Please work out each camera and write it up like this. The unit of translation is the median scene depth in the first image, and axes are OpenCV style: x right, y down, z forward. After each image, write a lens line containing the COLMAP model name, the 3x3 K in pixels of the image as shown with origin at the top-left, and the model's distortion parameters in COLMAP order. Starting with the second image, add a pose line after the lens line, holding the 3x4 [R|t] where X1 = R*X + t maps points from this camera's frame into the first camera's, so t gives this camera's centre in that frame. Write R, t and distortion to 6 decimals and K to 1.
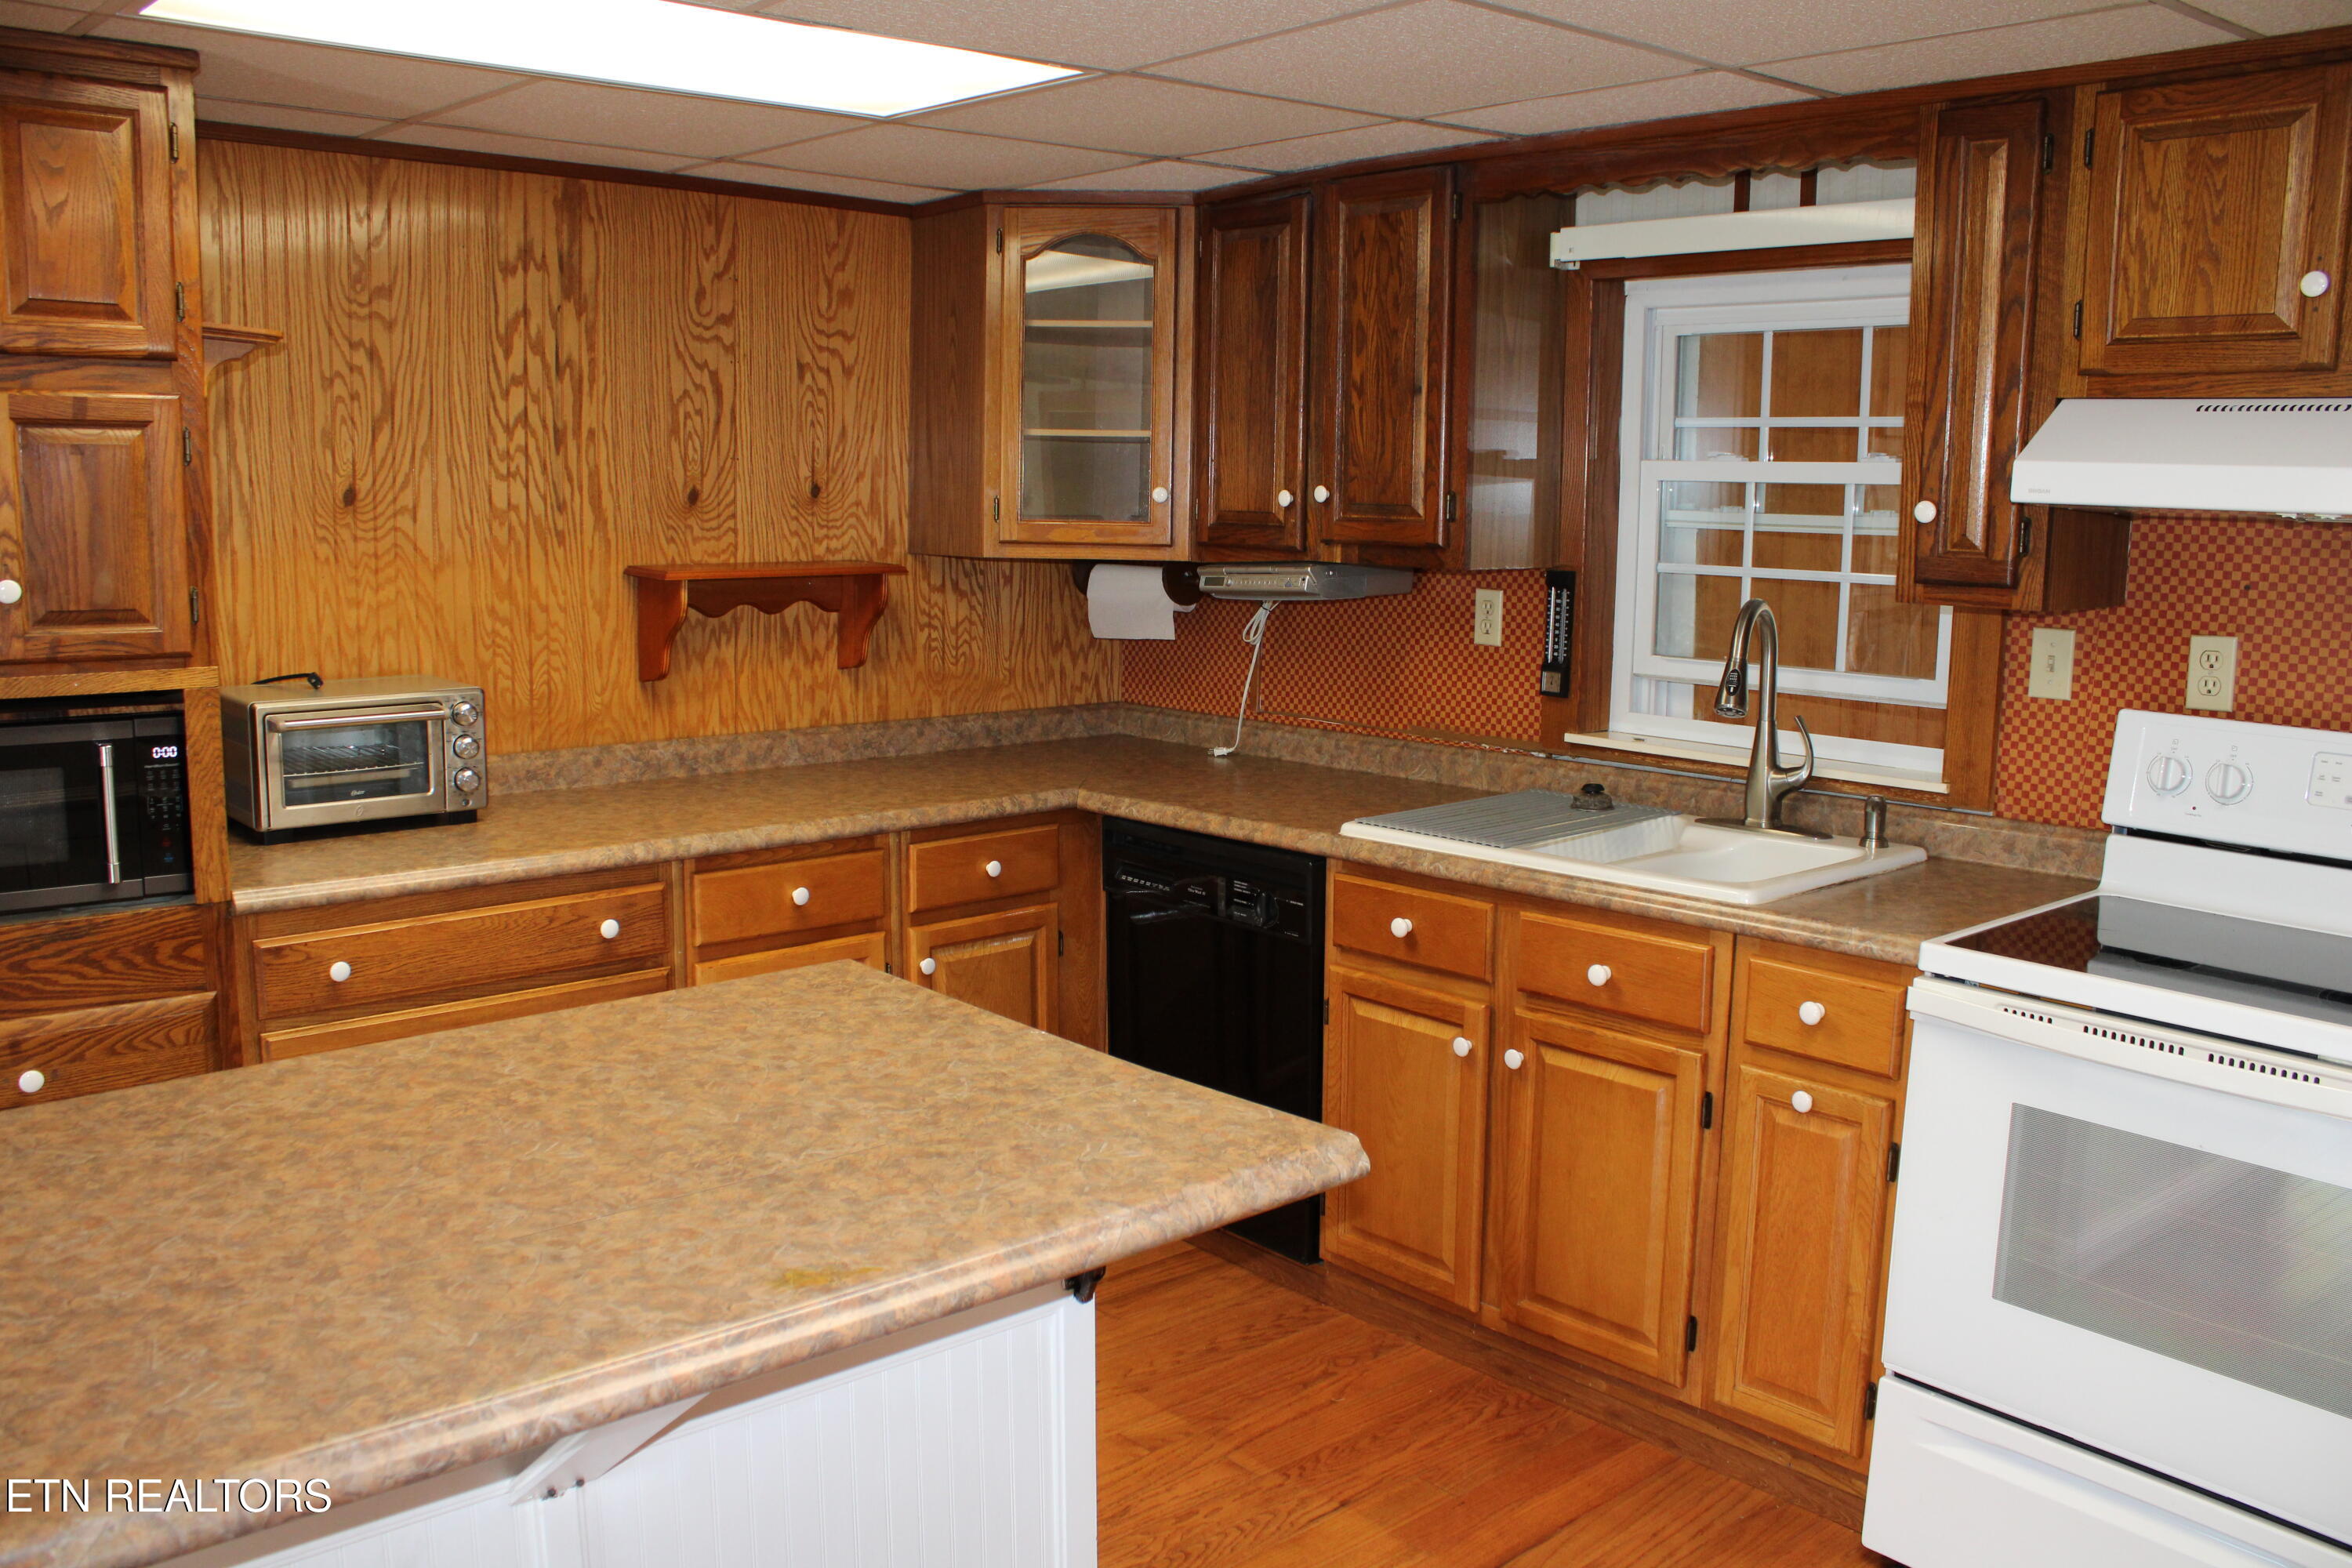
lens RADIAL K [[1925.3, 0, 1176.0], [0, 1925.3, 784.0], [0, 0, 1]] dist [-0.172096, 0.127975]
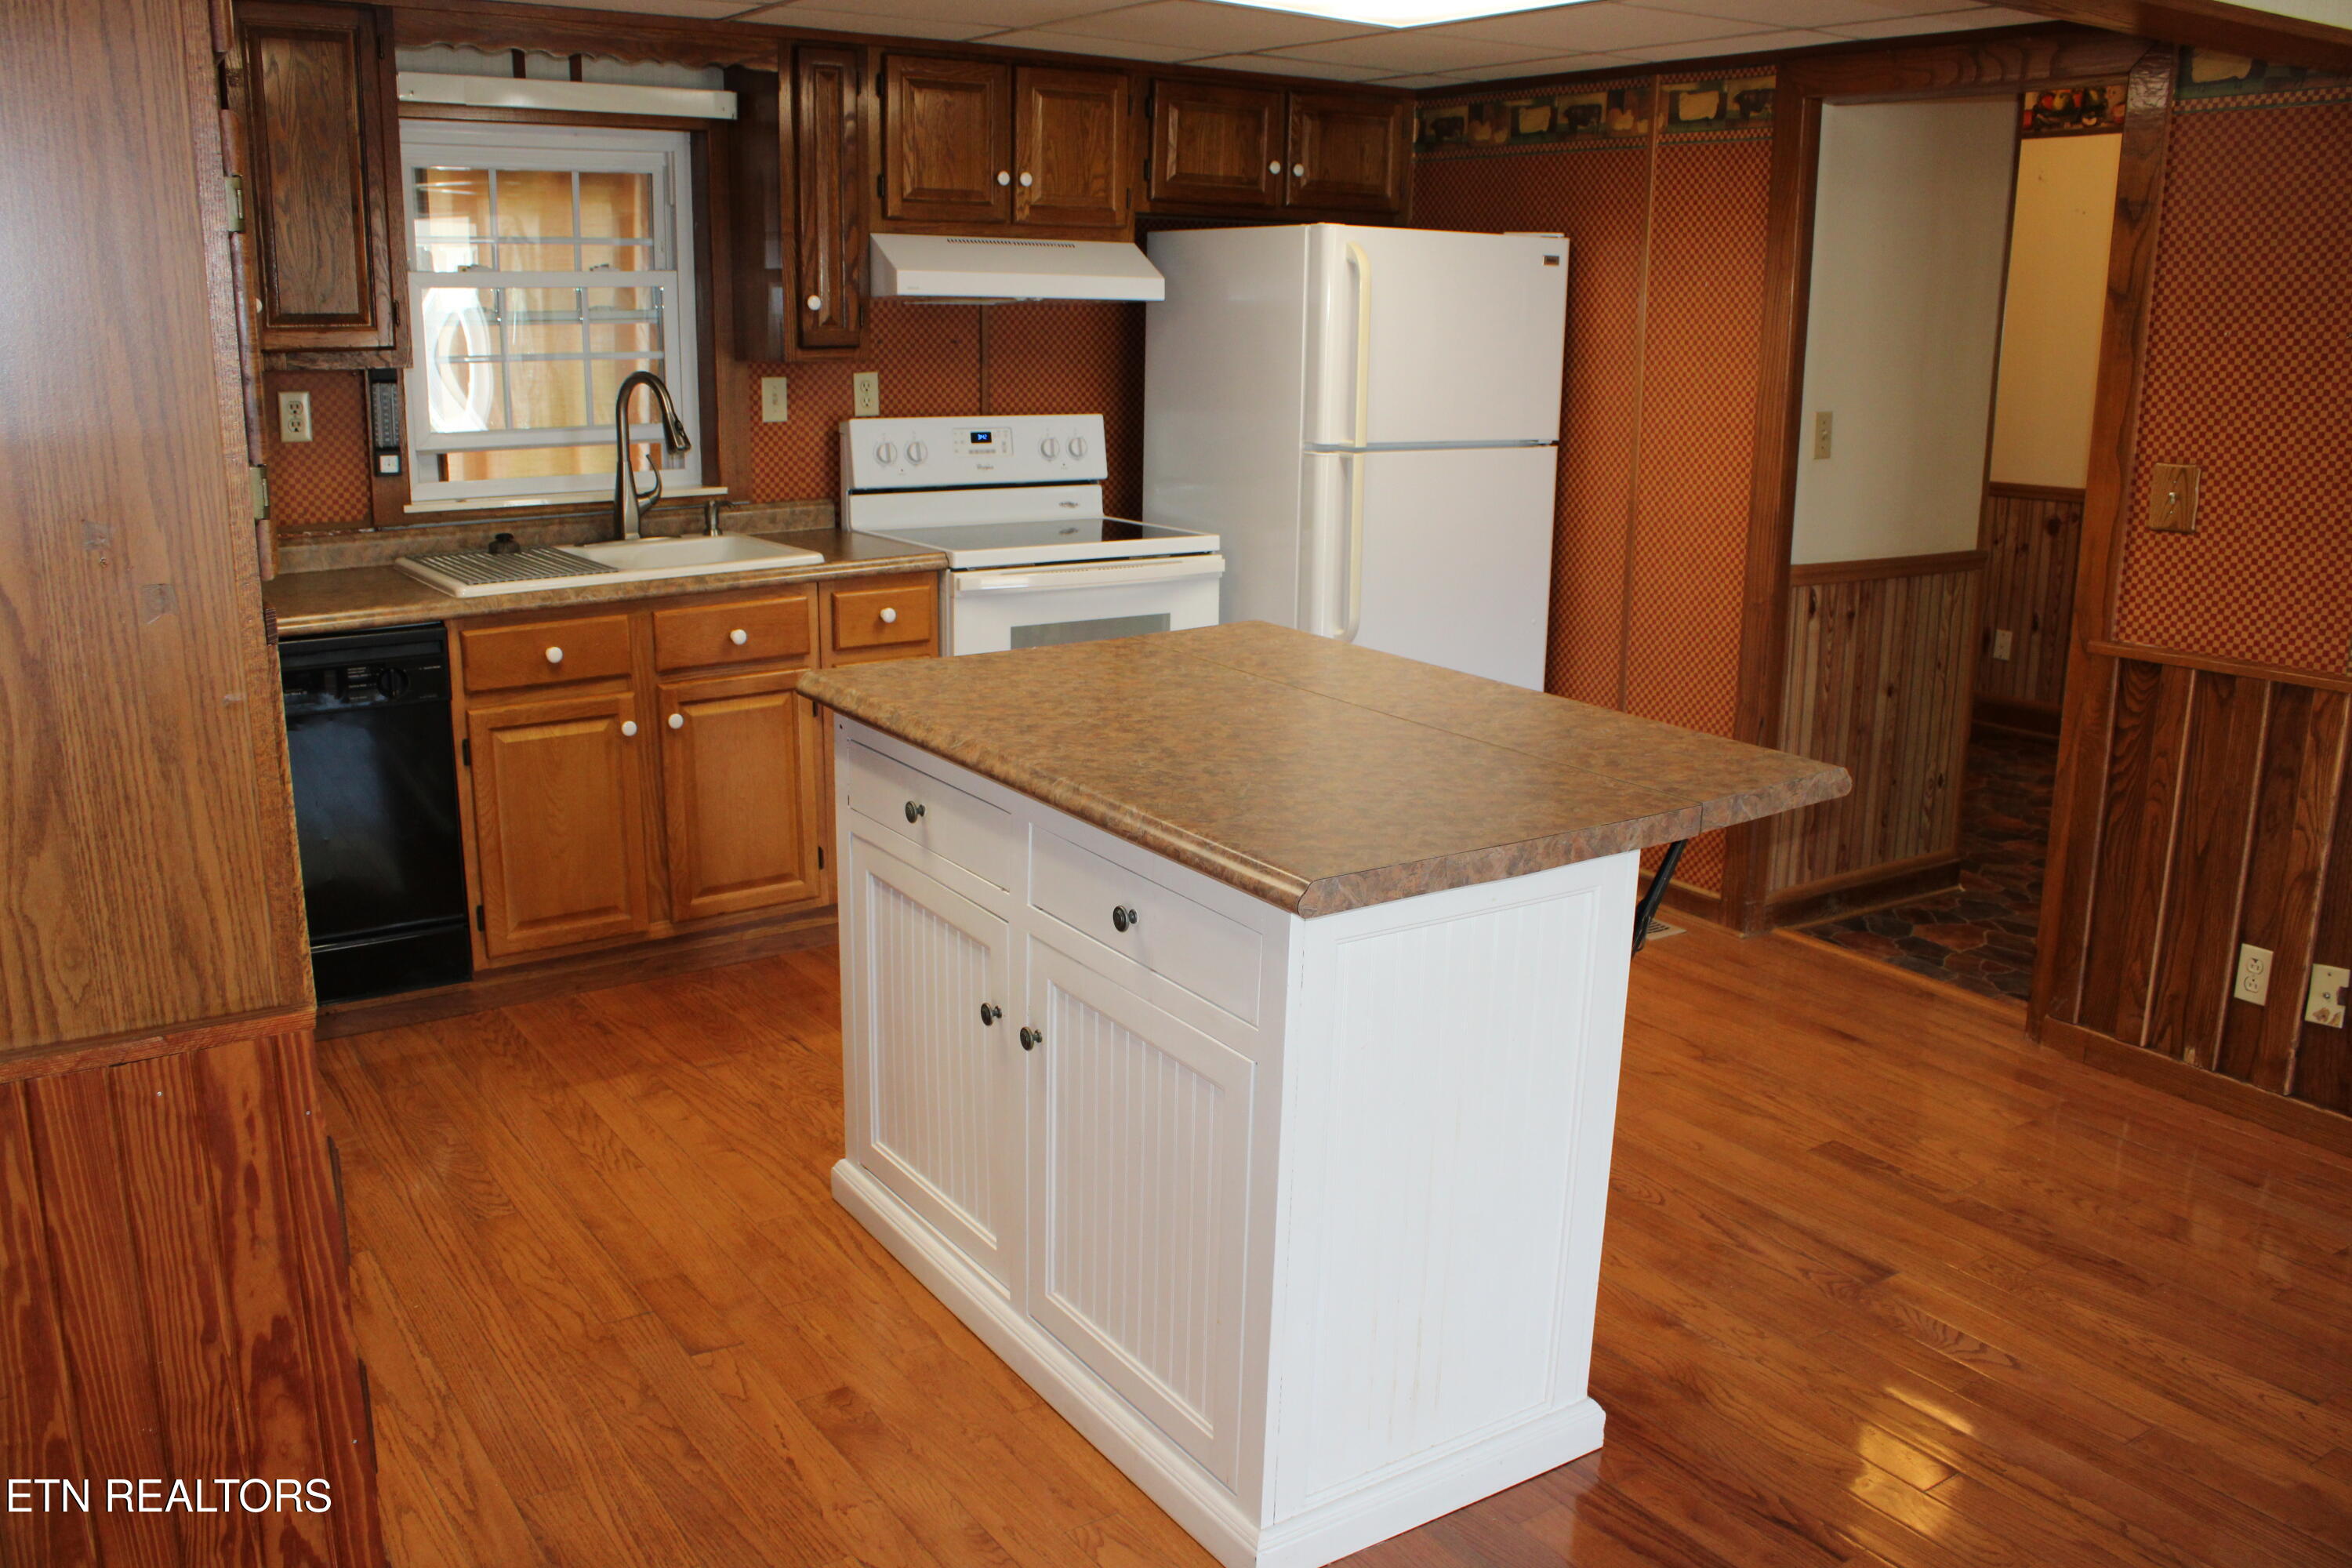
lens RADIAL K [[1925.3, 0, 1176.0], [0, 1925.3, 784.0], [0, 0, 1]] dist [-0.172096, 0.127975]
pose [[0.106703, -0.247329, 0.963038, -1.024735], [0.143600, 0.962247, 0.231215, -0.068346], [-0.983867, 0.113621, 0.138191, 0.445998]]
